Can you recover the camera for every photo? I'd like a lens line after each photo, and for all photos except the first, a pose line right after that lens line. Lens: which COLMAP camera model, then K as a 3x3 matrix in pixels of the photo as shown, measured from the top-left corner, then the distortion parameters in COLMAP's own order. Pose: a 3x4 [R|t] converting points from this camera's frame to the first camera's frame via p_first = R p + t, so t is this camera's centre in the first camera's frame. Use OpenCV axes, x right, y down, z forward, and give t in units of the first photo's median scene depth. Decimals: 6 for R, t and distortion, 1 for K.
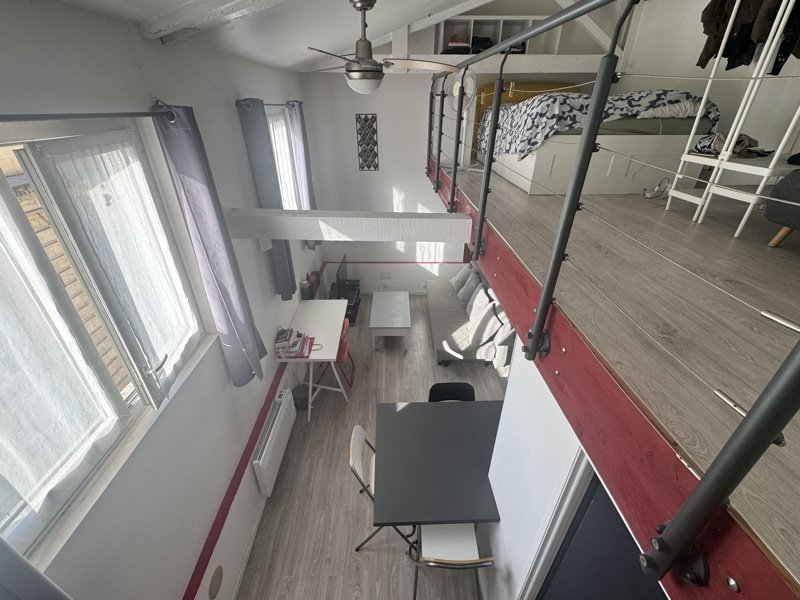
lens RADIAL K [[342.7, 0, 399.6], [0, 342.7, 299.6], [0, 0, 1]] dist [-0.009531, -0.000404]
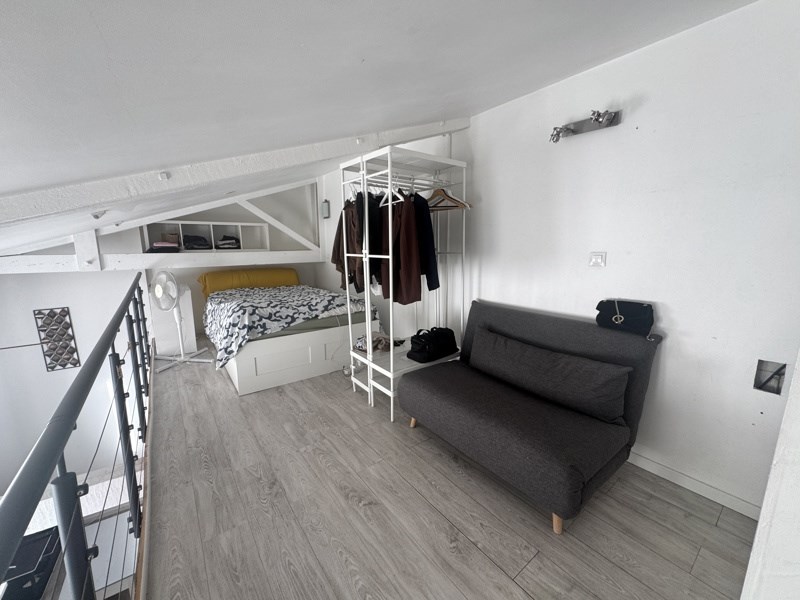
lens RADIAL K [[318.7, 0, 400.9], [0, 318.7, 297.3], [0, 0, 1]] dist [-0.001581, 0.000046]
pose [[0.816160, -0.094904, 0.569979, 0.288412], [0.291088, 0.919640, -0.263688, -0.210250], [-0.499150, 0.381125, 0.778199, -0.074452]]
